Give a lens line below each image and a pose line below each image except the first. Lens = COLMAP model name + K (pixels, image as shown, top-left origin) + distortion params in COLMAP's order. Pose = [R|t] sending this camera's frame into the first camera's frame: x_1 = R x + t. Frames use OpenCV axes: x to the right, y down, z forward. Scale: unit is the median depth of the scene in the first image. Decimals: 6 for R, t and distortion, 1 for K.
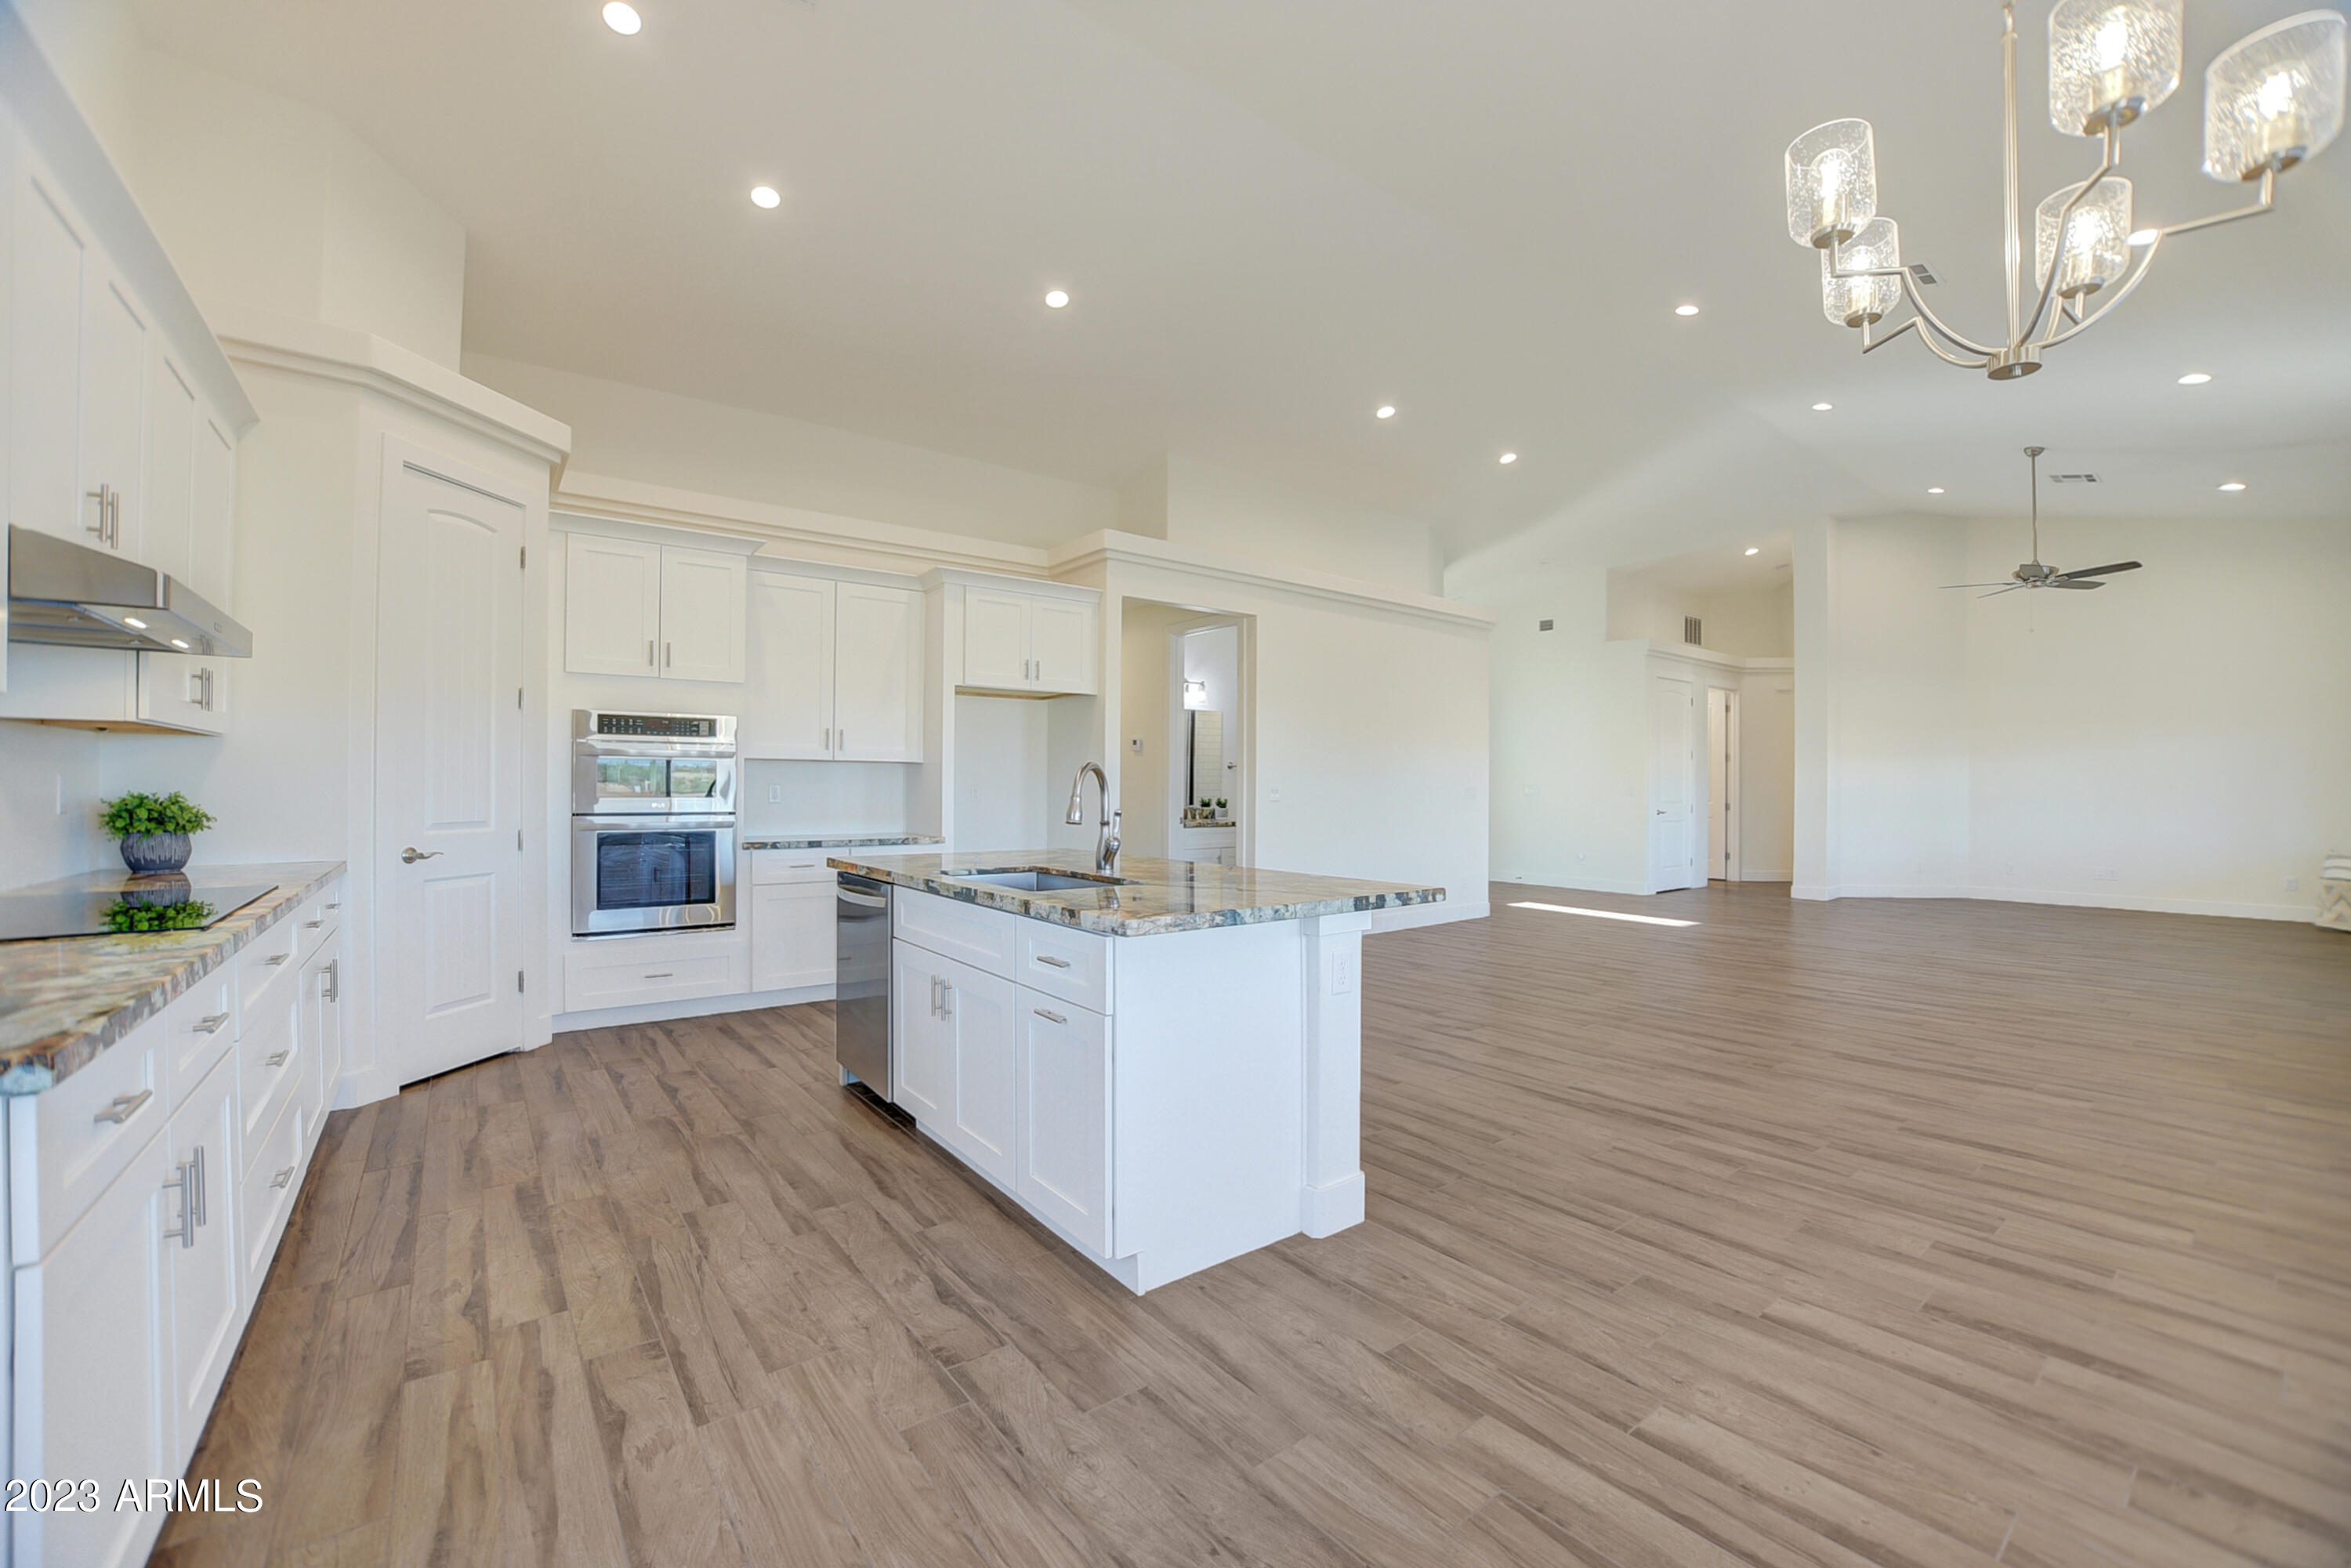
lens RADIAL K [[973.7, 0, 1129.3], [0, 973.7, 779.9], [0, 0, 1]] dist [-0.000820, -0.000032]
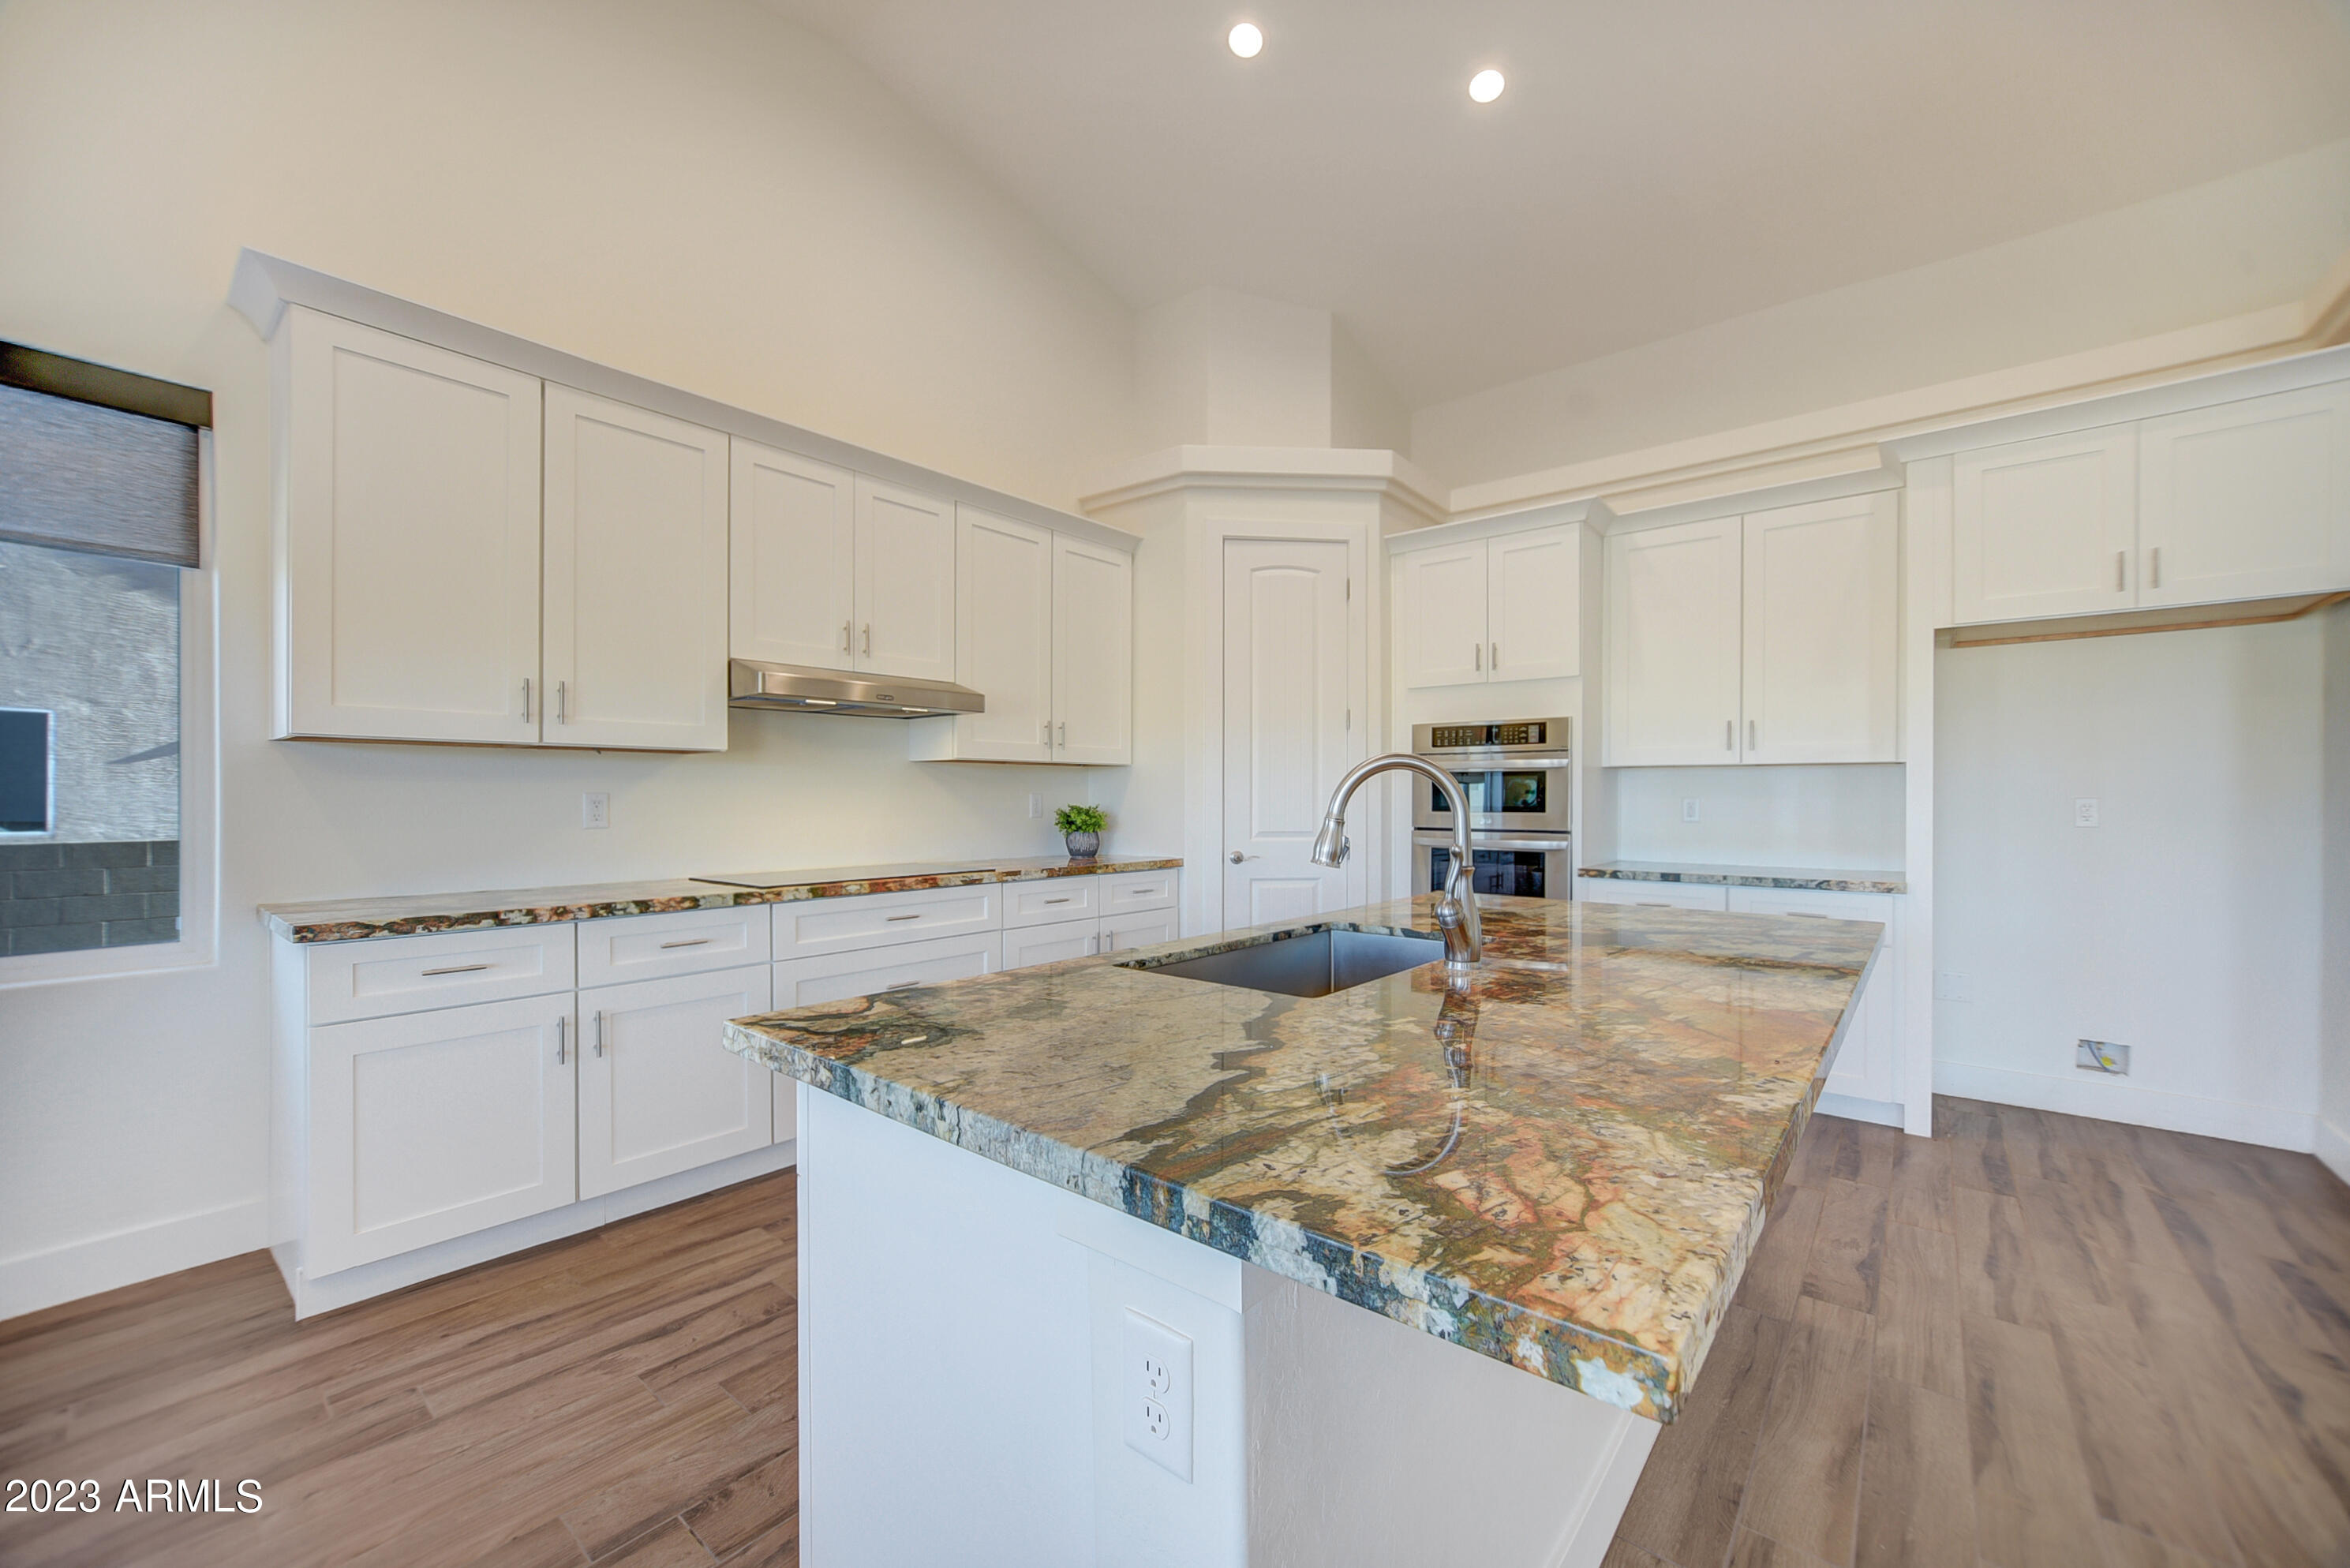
lens RADIAL K [[901.5, 0, 1179.0], [0, 901.5, 802.6], [0, 0, 1]] dist [-0.010408, 0.000010]
pose [[0.273774, 0.000588, -0.961794, 0.265495], [0.006310, 0.999977, 0.002408, 0.004990], [0.961773, -0.006729, 0.273764, 0.497838]]
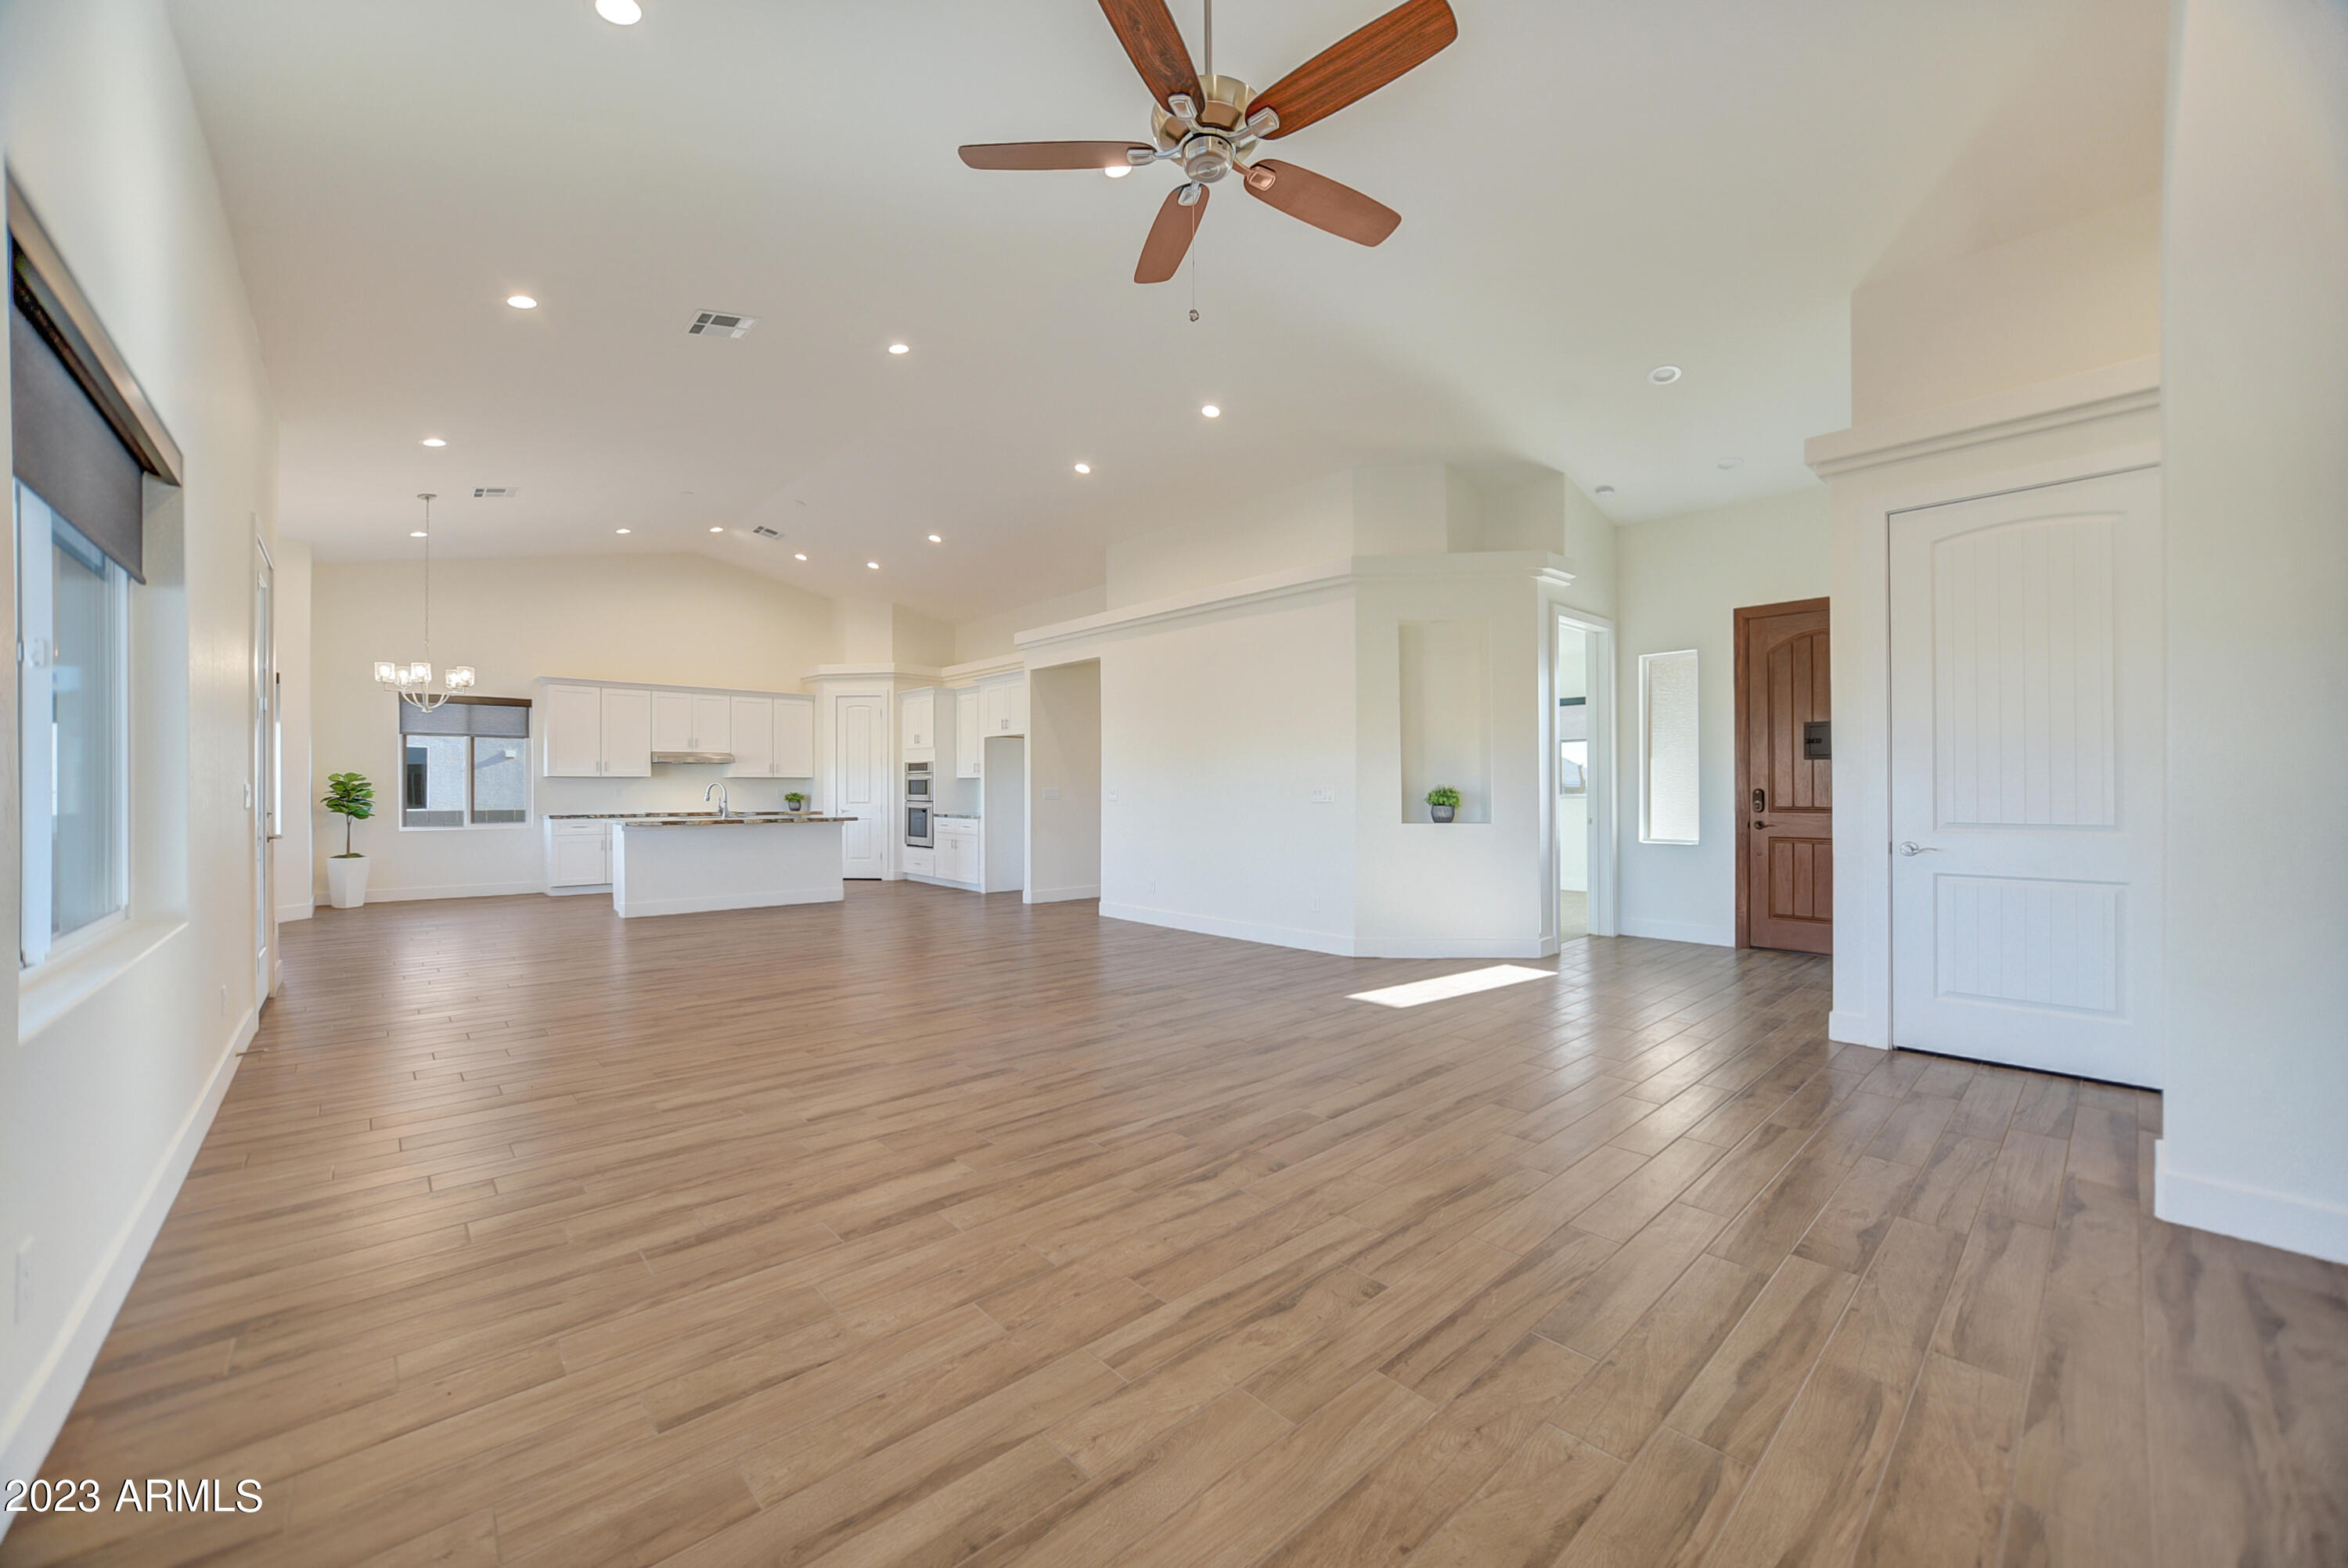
lens RADIAL K [[882.0, 0, 1174.0], [0, 882.0, 784.0], [0, 0, 1]] dist [-0.028245, -0.000014]
pose [[0.133041, -0.009602, -0.991064, 1.961765], [0.008400, 0.999928, -0.008561, 0.016449], [0.991075, -0.007186, 0.133112, 1.393547]]
